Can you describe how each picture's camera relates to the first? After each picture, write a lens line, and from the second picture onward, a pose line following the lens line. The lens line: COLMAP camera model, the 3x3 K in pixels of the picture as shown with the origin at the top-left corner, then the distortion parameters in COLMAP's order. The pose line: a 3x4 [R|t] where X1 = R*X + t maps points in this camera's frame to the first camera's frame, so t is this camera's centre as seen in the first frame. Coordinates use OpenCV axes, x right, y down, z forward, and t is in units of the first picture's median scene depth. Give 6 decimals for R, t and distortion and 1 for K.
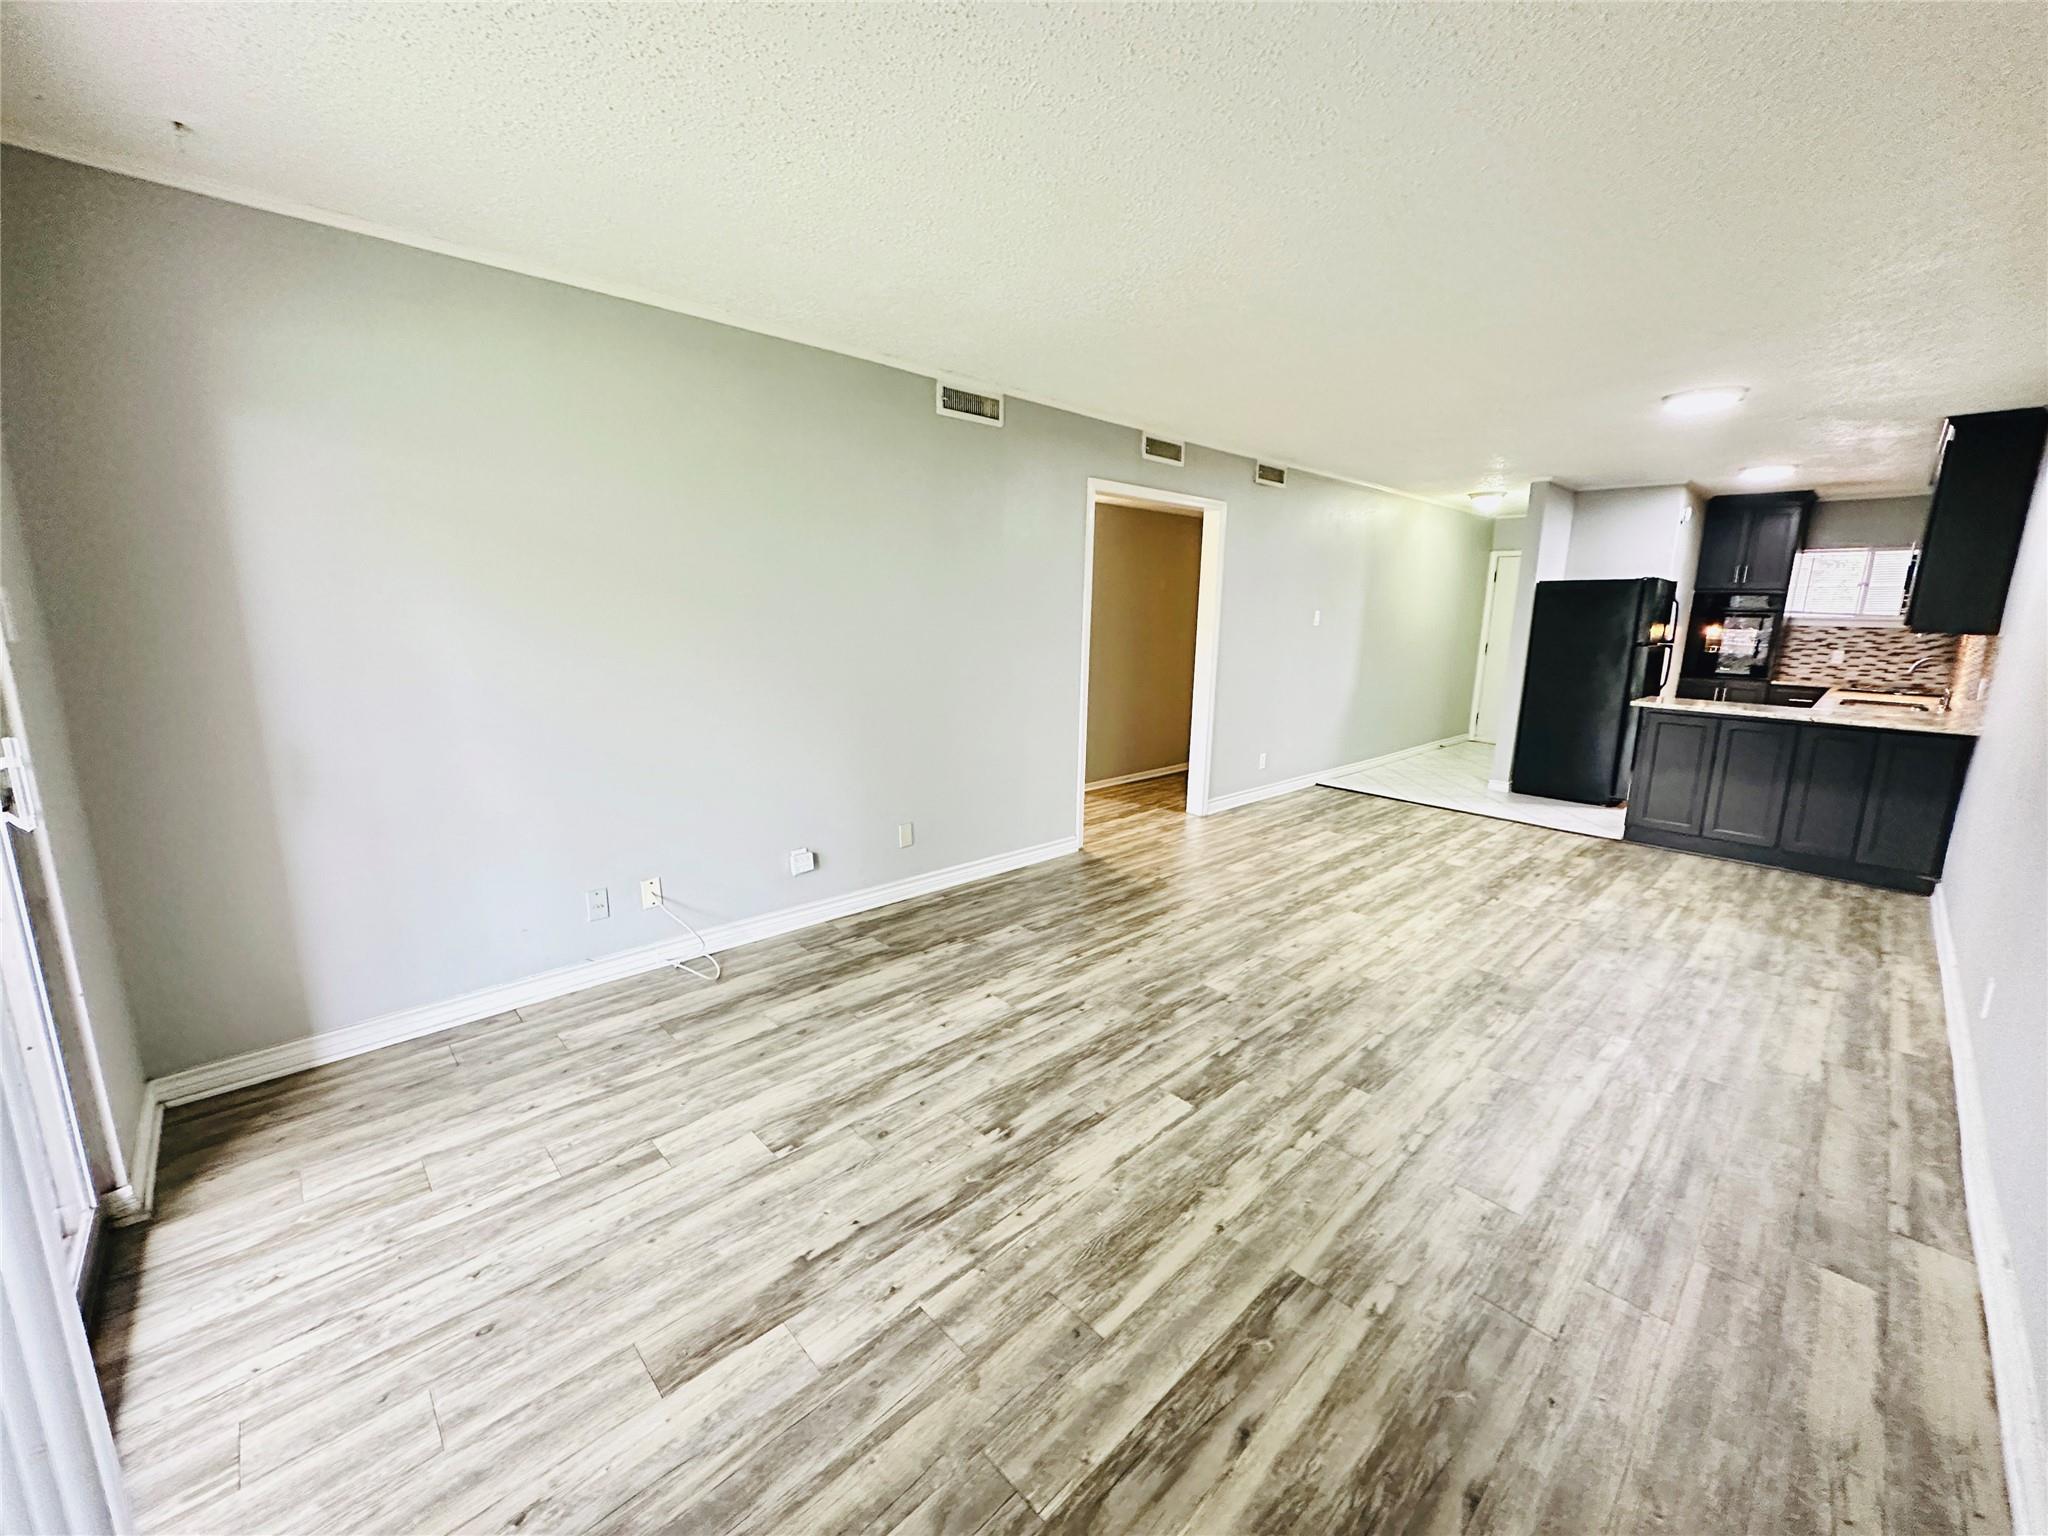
lens RADIAL K [[813.3, 0, 1024.0], [0, 813.3, 768.0], [0, 0, 1]] dist [-0.001286, 0.000073]
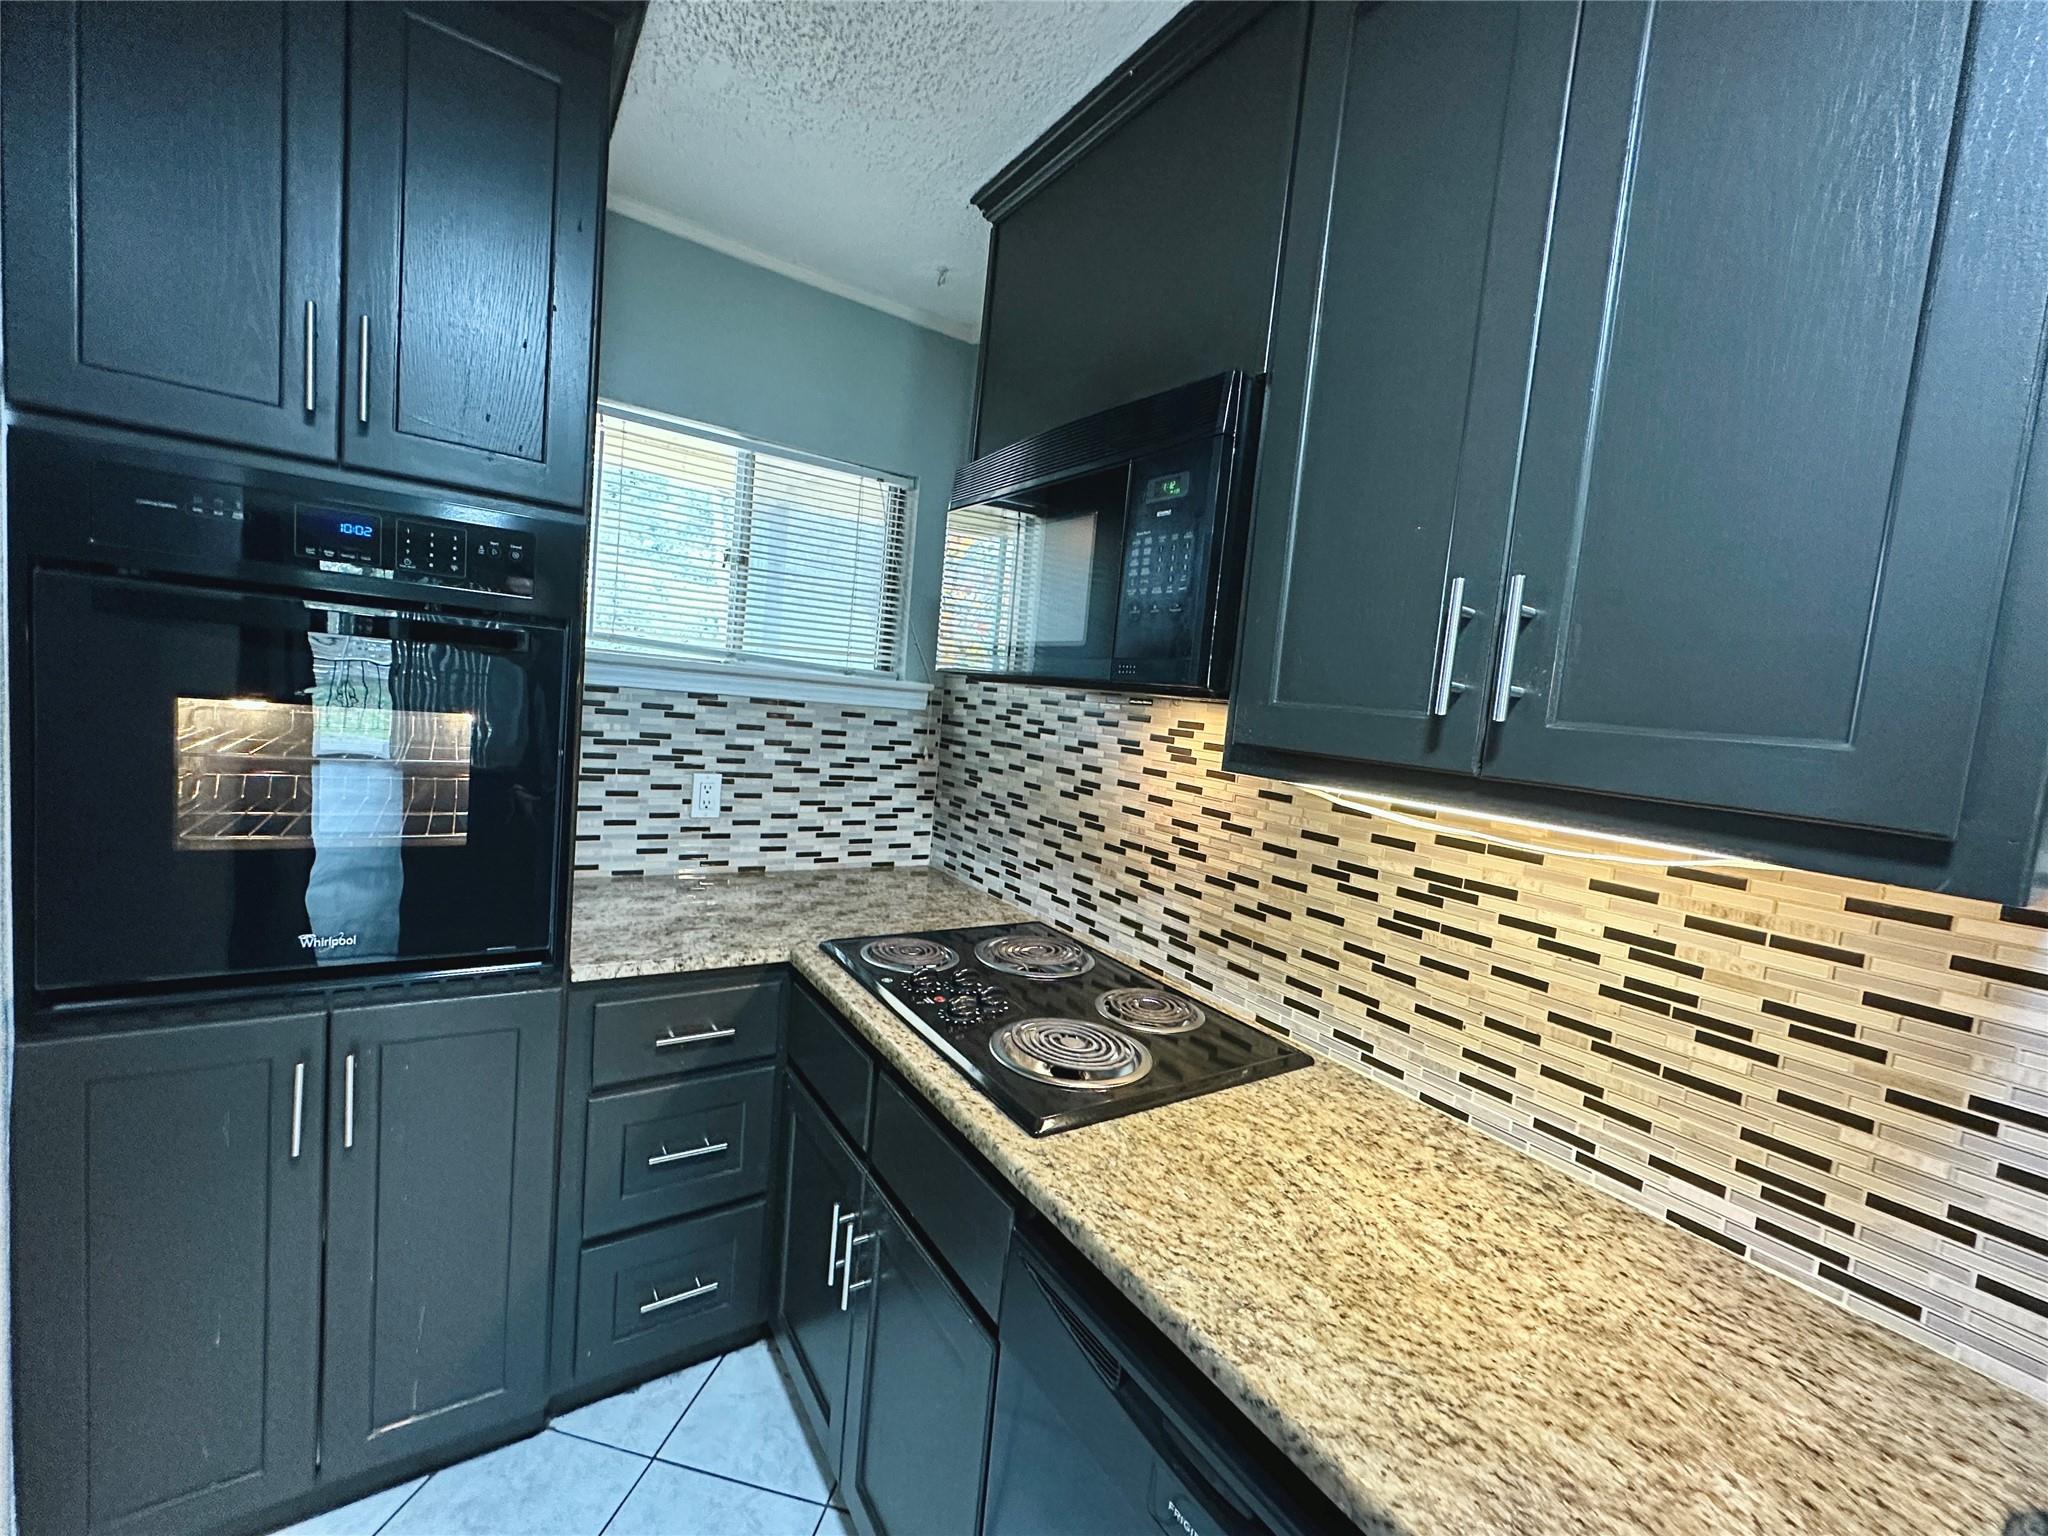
lens RADIAL K [[813.6, 0, 1021.4], [0, 813.6, 767.3], [0, 0, 1]] dist [-0.002700, 0.000407]
pose [[0.166809, -0.086364, 0.982199, 1.440932], [0.102242, 0.992301, 0.069889, -0.306437], [-0.980674, 0.088764, 0.174355, 1.645000]]
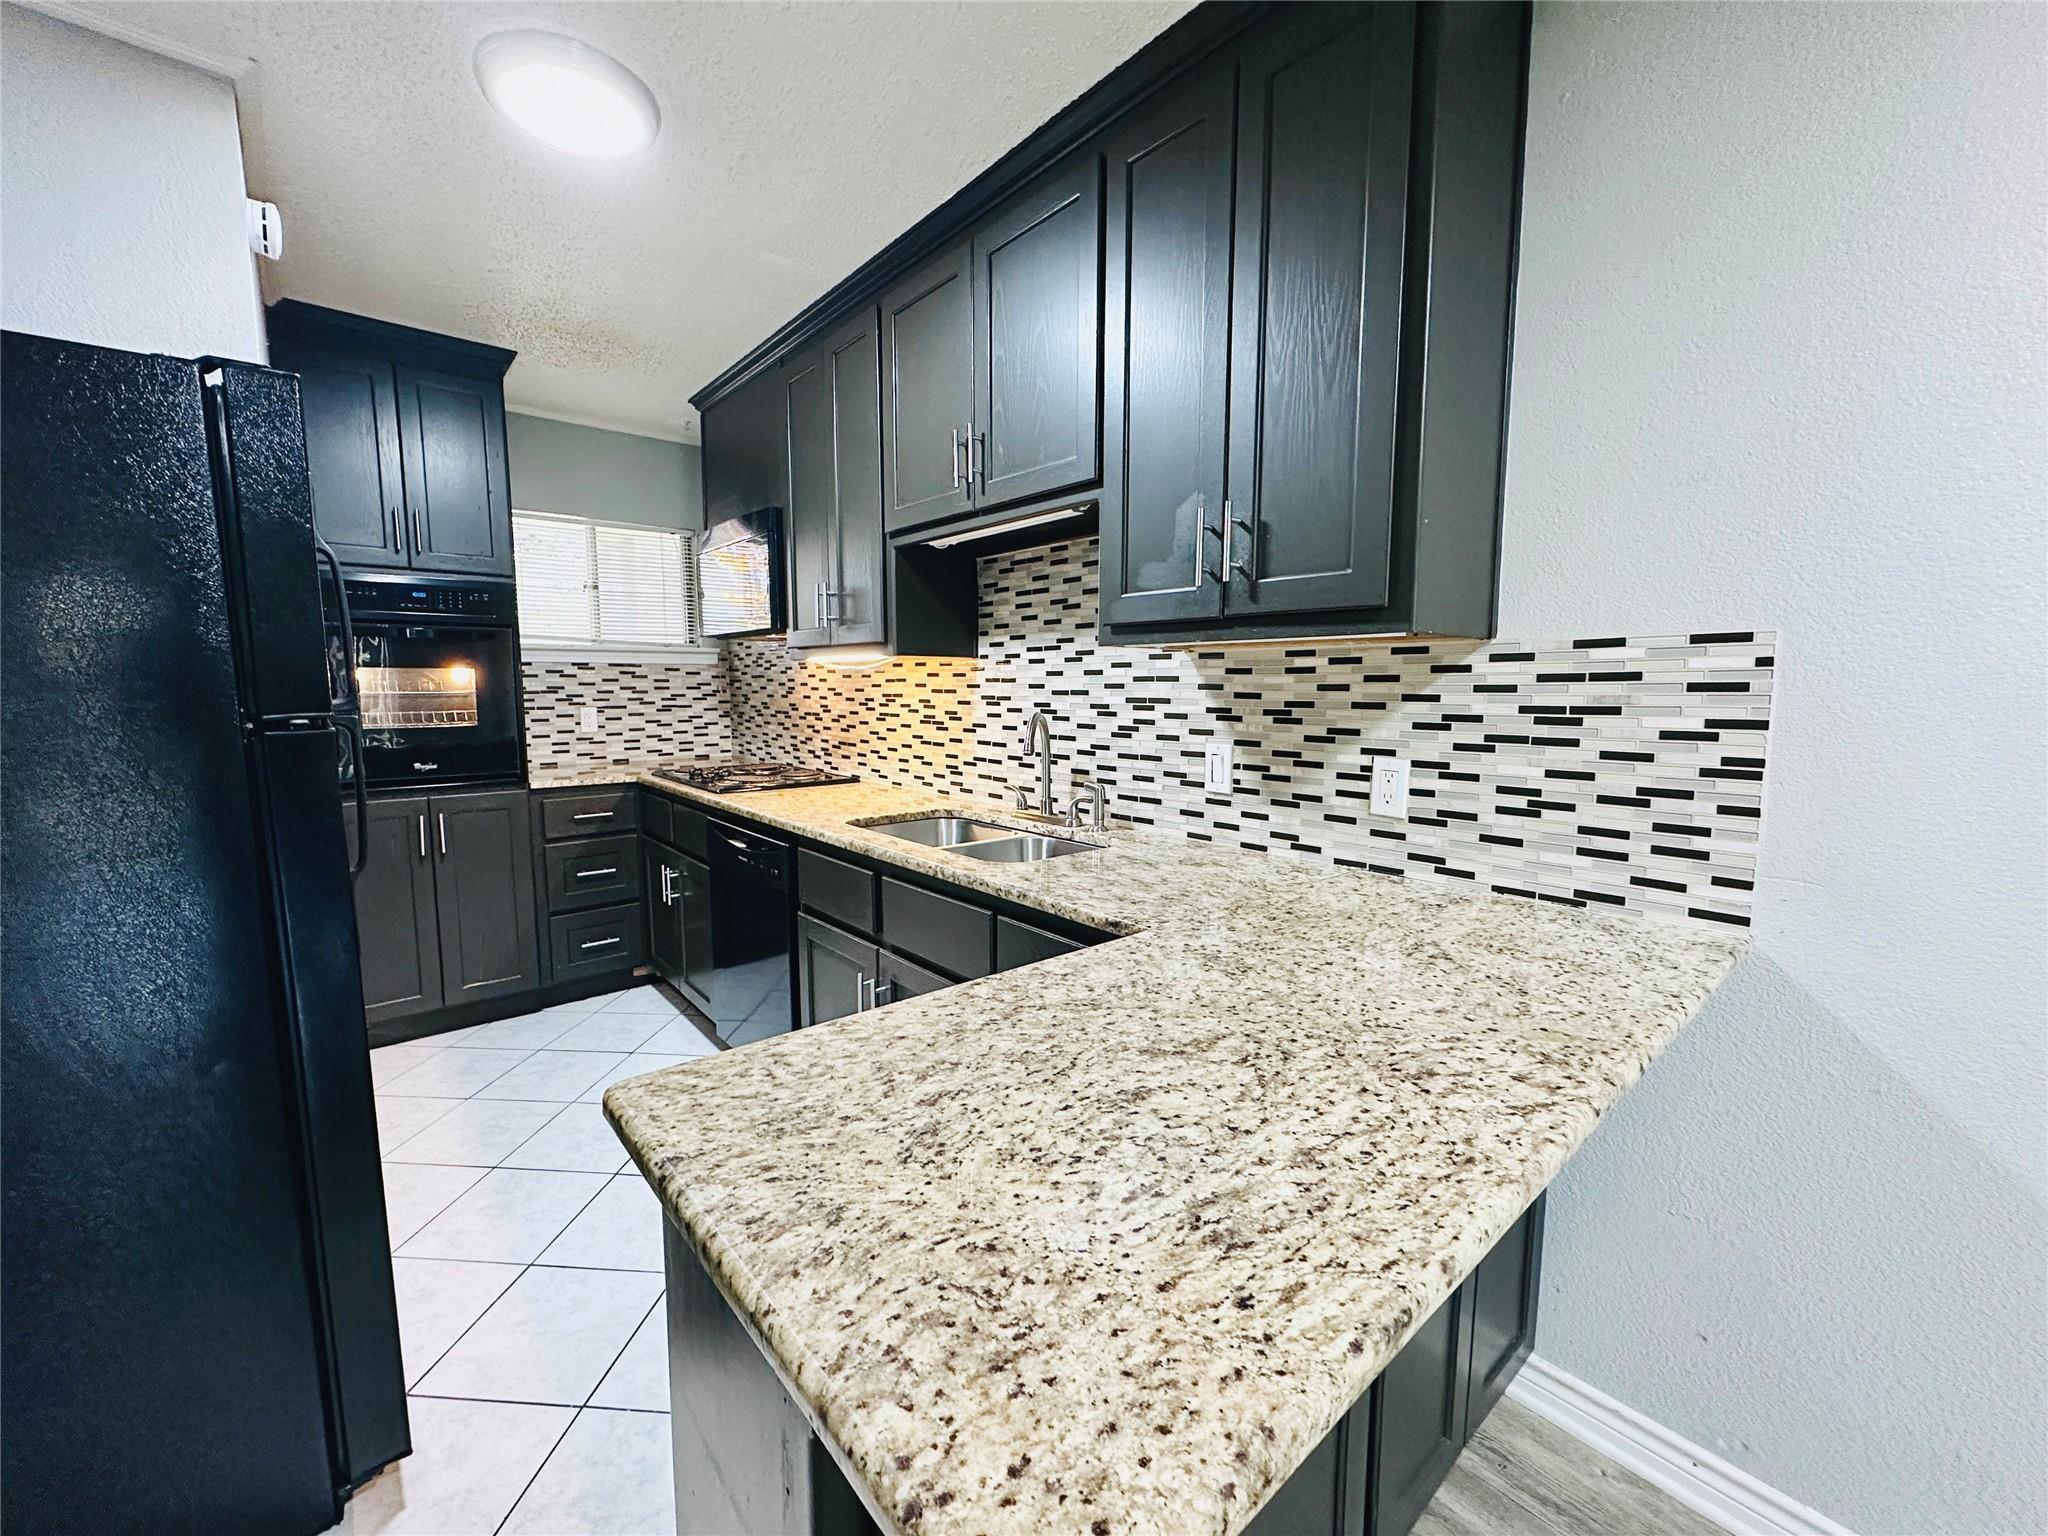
lens RADIAL K [[813.6, 0, 1021.4], [0, 813.6, 767.3], [0, 0, 1]] dist [-0.002700, 0.000407]
pose [[0.053324, -0.121451, 0.991164, 0.959024], [0.195822, 0.974576, 0.108883, -0.214086], [-0.979189, 0.188286, 0.075751, 1.356886]]
